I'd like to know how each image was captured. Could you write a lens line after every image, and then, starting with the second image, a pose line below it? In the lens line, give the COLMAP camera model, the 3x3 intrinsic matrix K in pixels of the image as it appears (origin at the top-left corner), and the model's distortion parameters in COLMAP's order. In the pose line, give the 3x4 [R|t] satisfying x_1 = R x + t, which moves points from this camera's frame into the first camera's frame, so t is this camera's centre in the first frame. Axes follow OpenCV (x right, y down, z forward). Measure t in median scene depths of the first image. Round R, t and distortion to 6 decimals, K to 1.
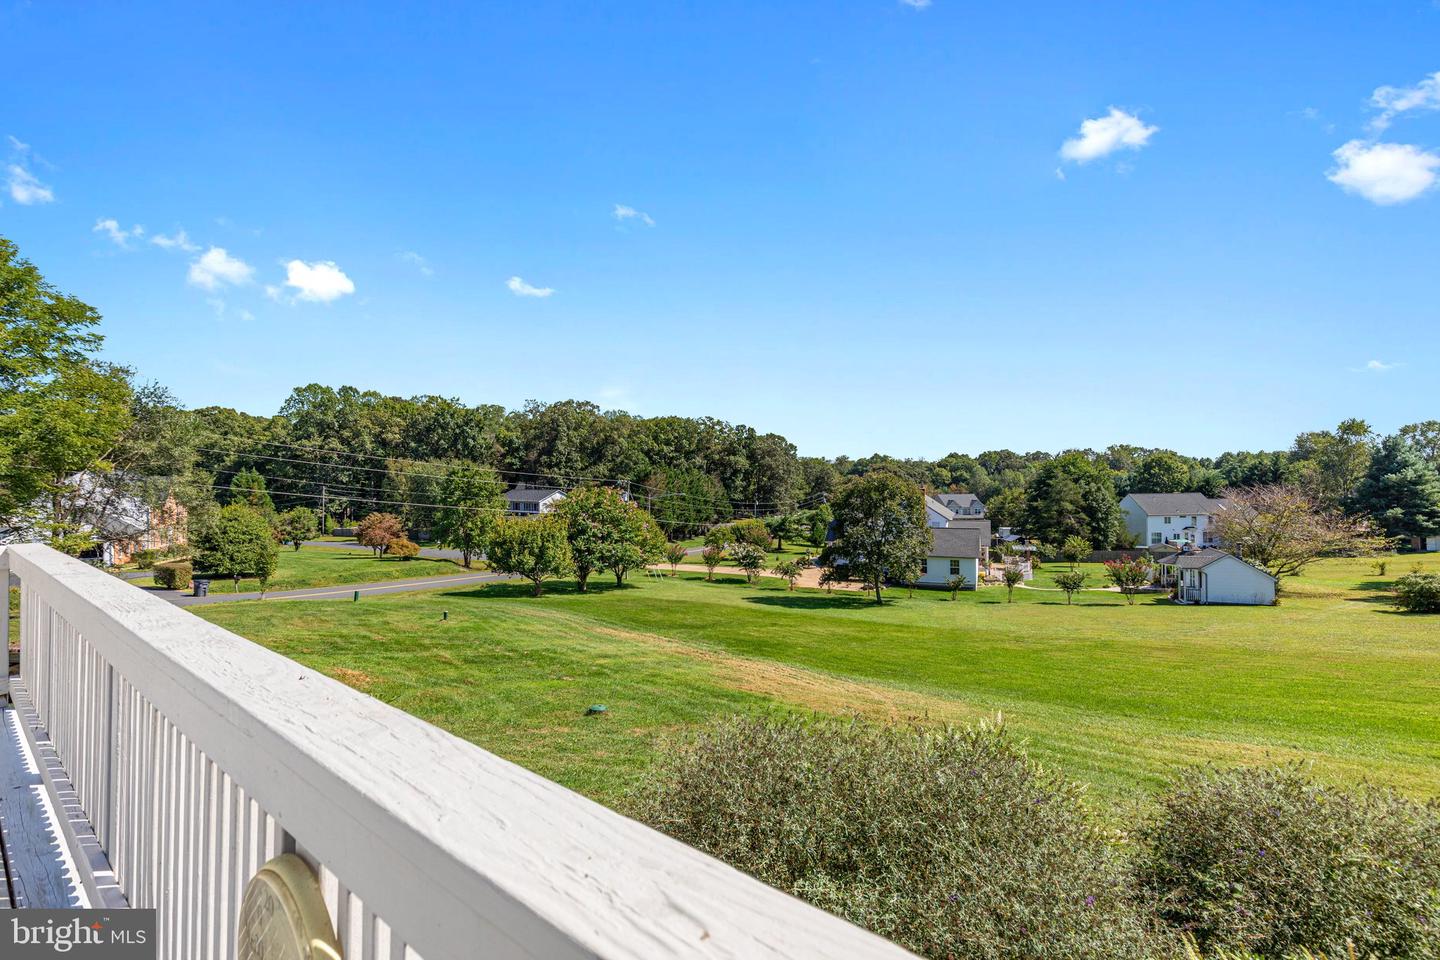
lens RADIAL K [[674.0, 0, 722.5], [0, 674.0, 477.2], [0, 0, 1]] dist [-0.000583, -0.000162]
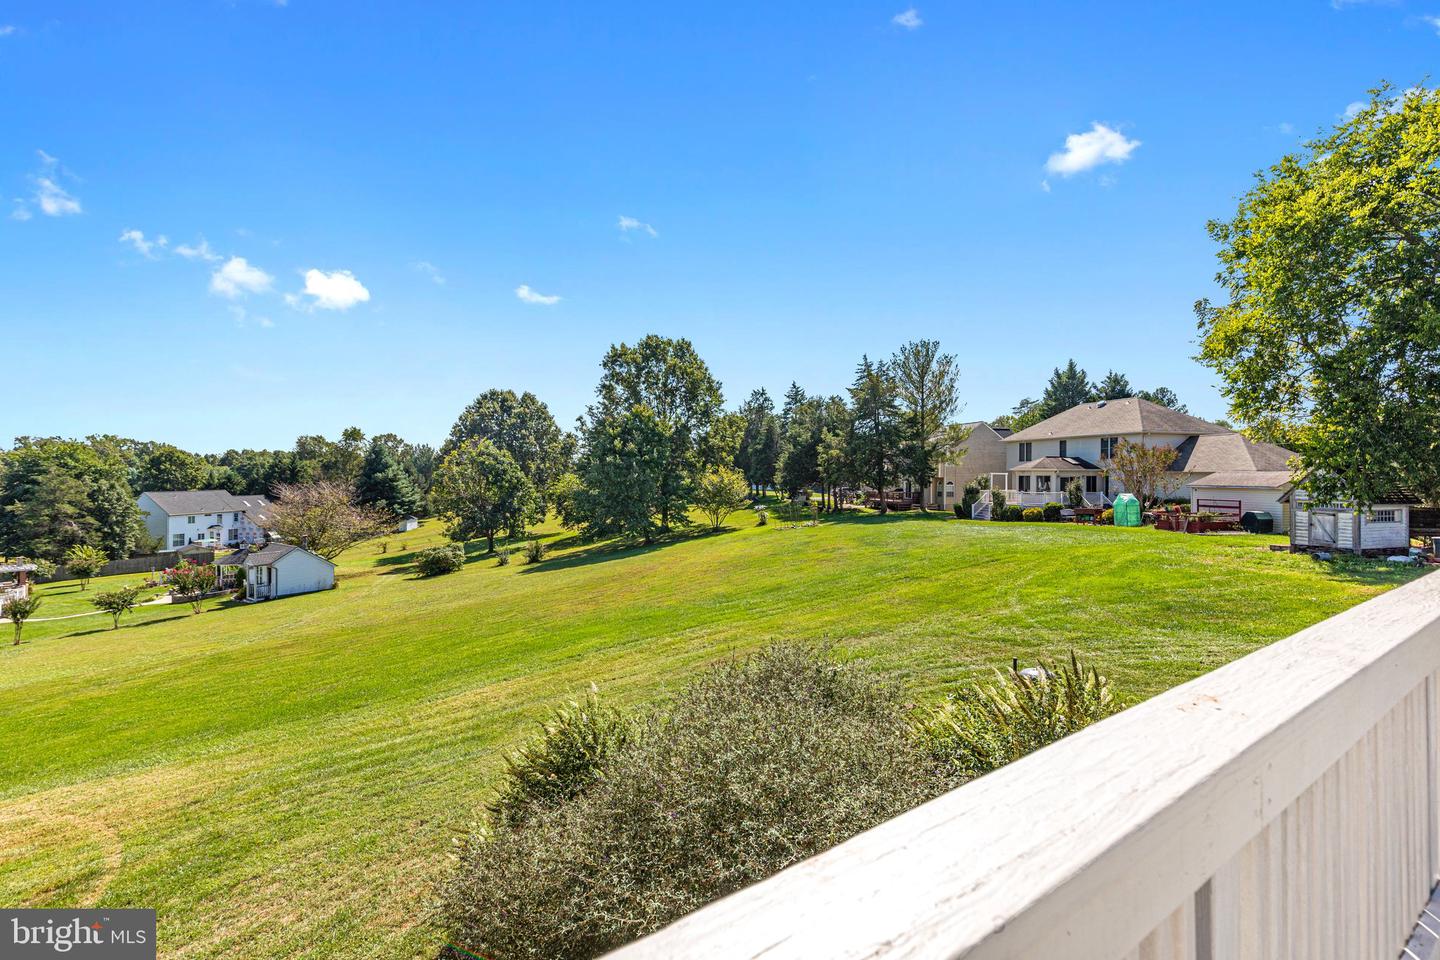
lens RADIAL K [[674.0, 0, 722.5], [0, 674.0, 477.2], [0, 0, 1]] dist [-0.000583, -0.000162]
pose [[0.206139, 0.006032, 0.978504, -0.101897], [-0.010043, 0.999941, -0.004049, 0.001401], [-0.978471, -0.008992, 0.206188, 0.089402]]
